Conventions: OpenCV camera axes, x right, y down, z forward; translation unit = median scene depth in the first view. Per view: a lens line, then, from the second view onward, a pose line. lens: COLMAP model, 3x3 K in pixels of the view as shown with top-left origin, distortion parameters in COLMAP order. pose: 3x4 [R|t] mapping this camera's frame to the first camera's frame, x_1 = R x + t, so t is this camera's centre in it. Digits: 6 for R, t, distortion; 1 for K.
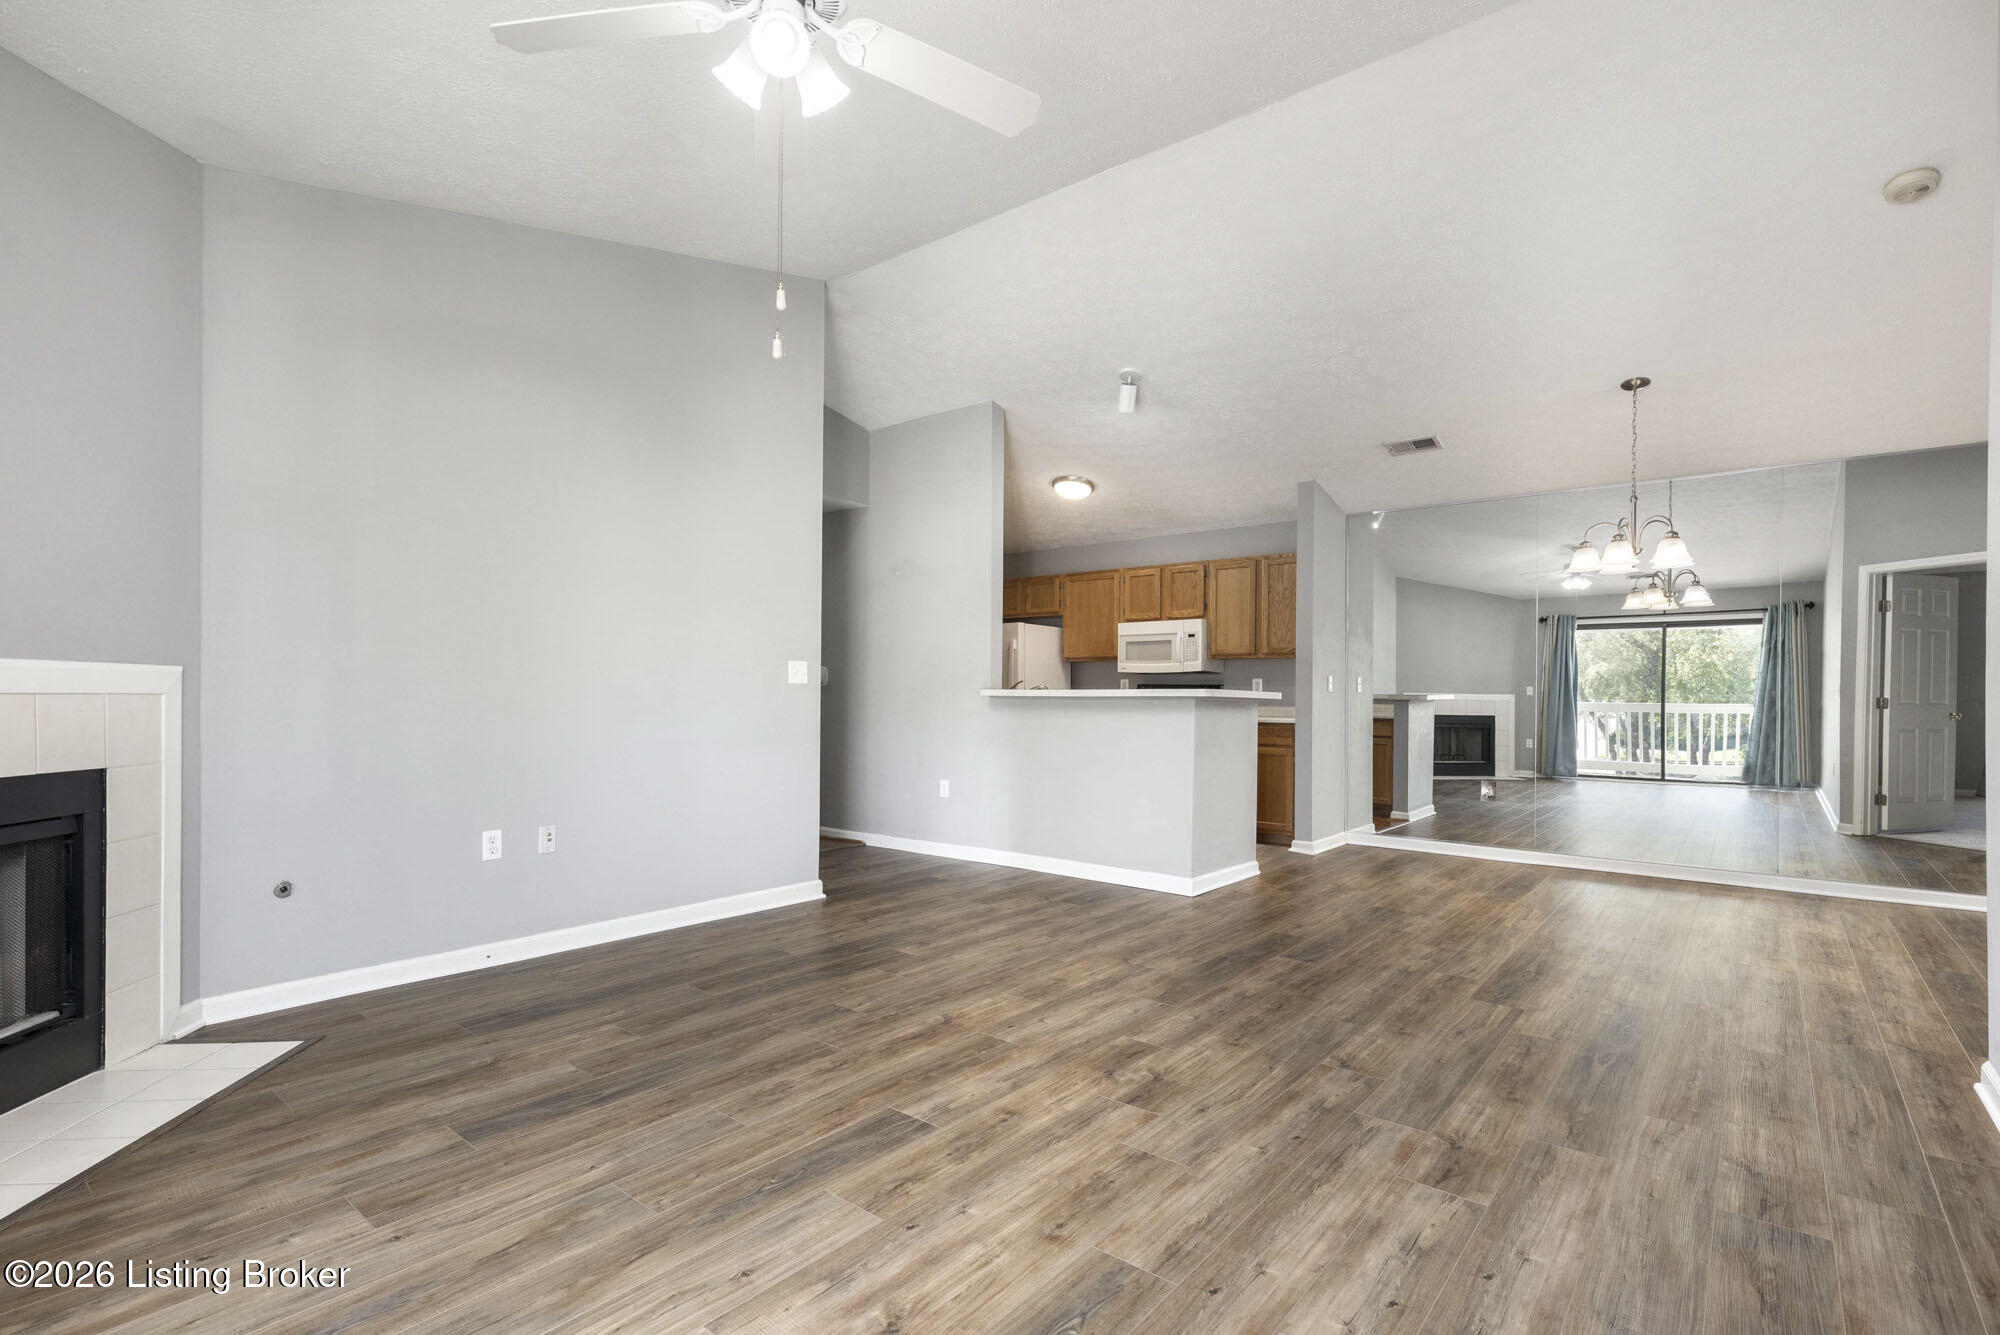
lens RADIAL K [[917.0, 0, 994.2], [0, 917.0, 684.6], [0, 0, 1]] dist [-0.011290, -0.000380]
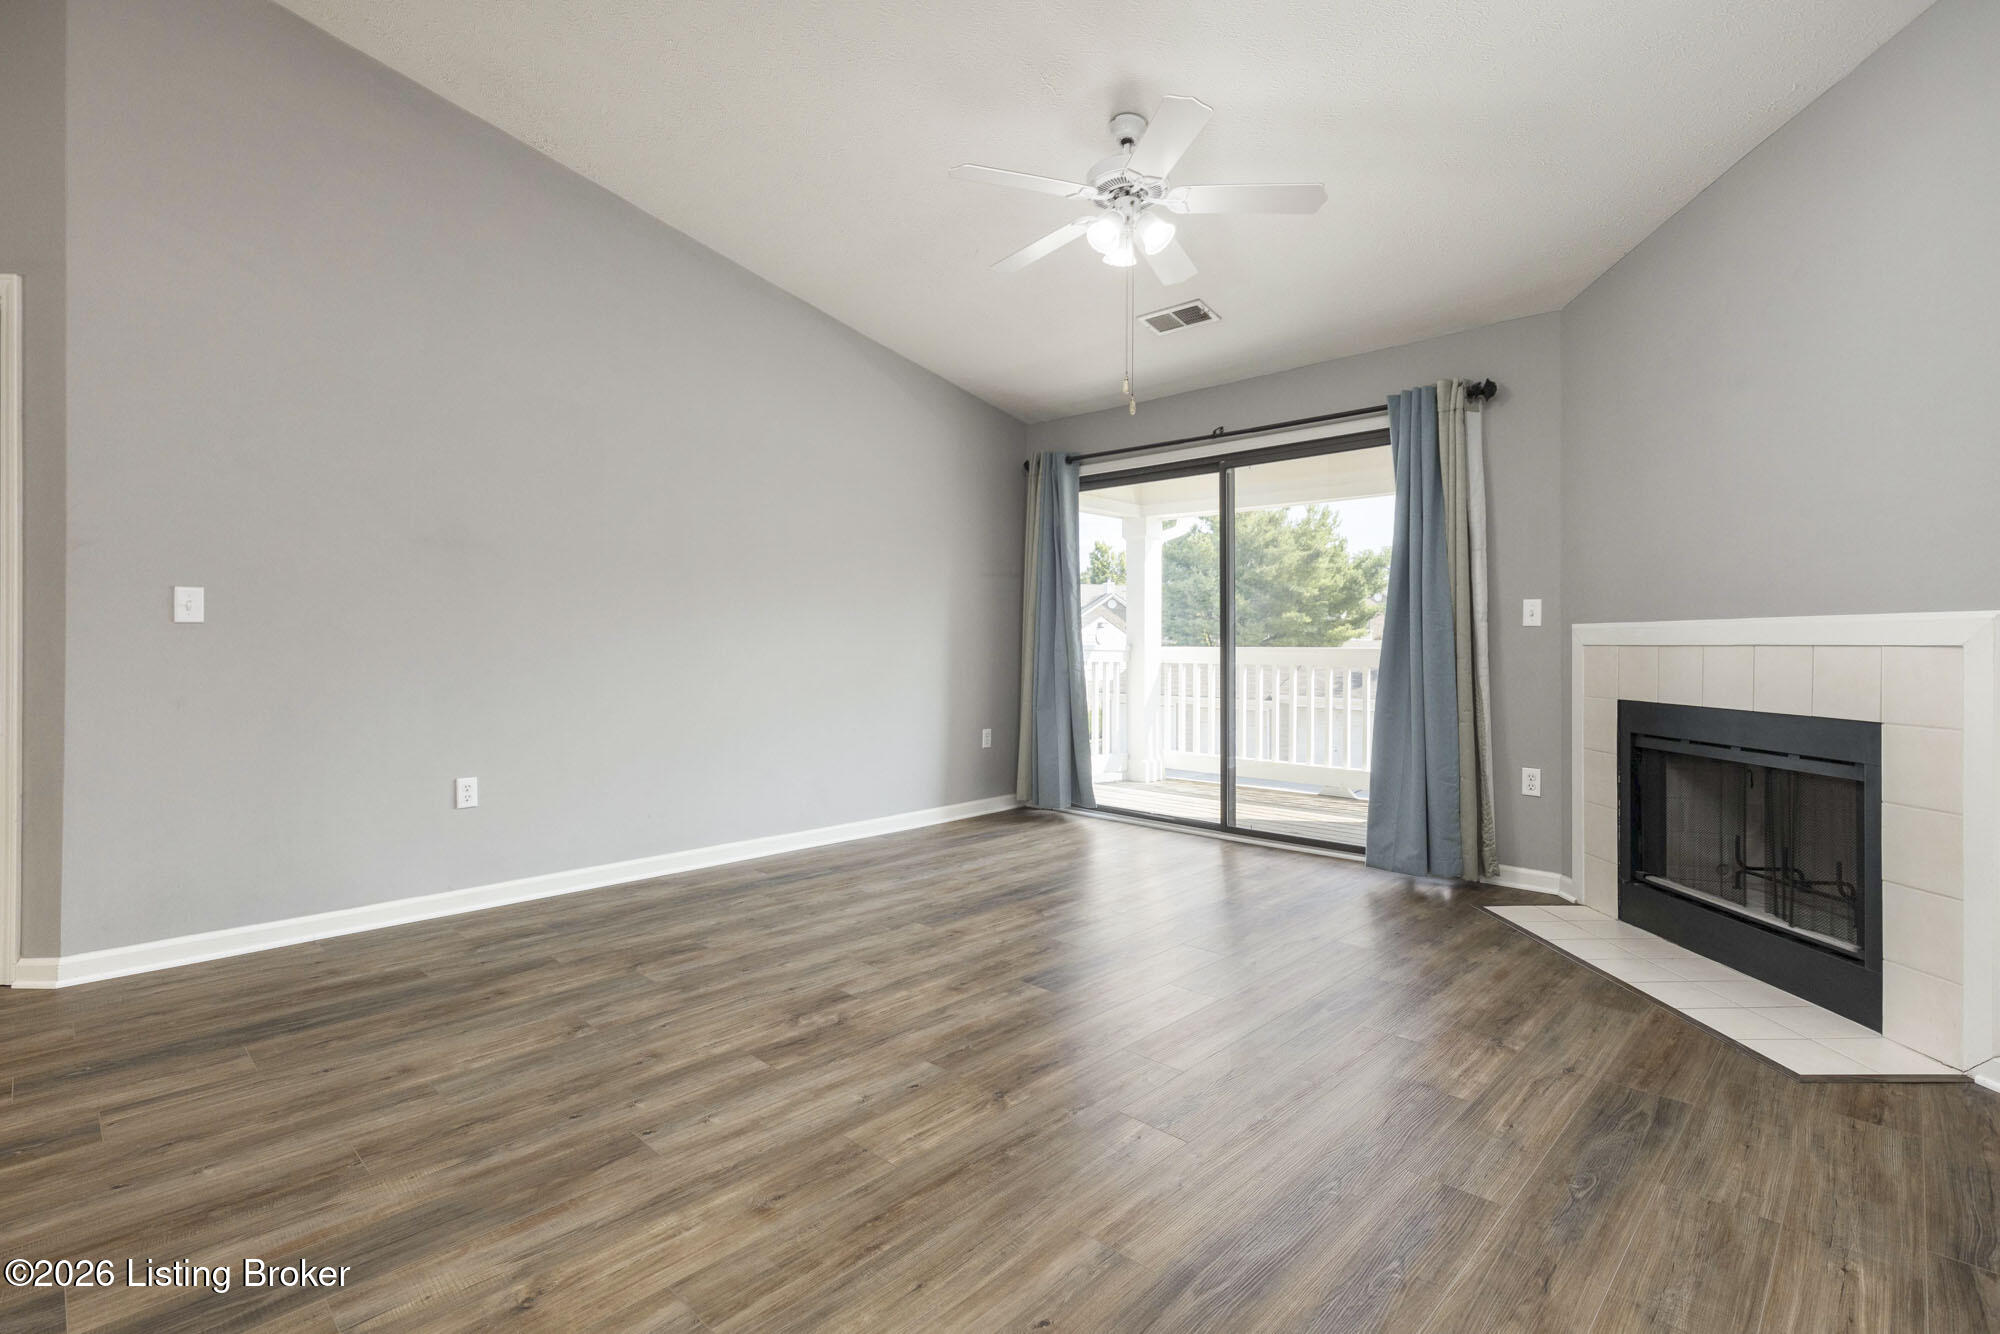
lens RADIAL K [[917.0, 0, 1004.6], [0, 917.0, 653.7], [0, 0, 1]] dist [-0.011290, -0.000380]
pose [[-0.996174, -0.013890, 0.086285, -0.127541], [-0.014141, 0.999897, -0.002294, 0.033093], [-0.086244, -0.003506, -0.996268, 1.969330]]
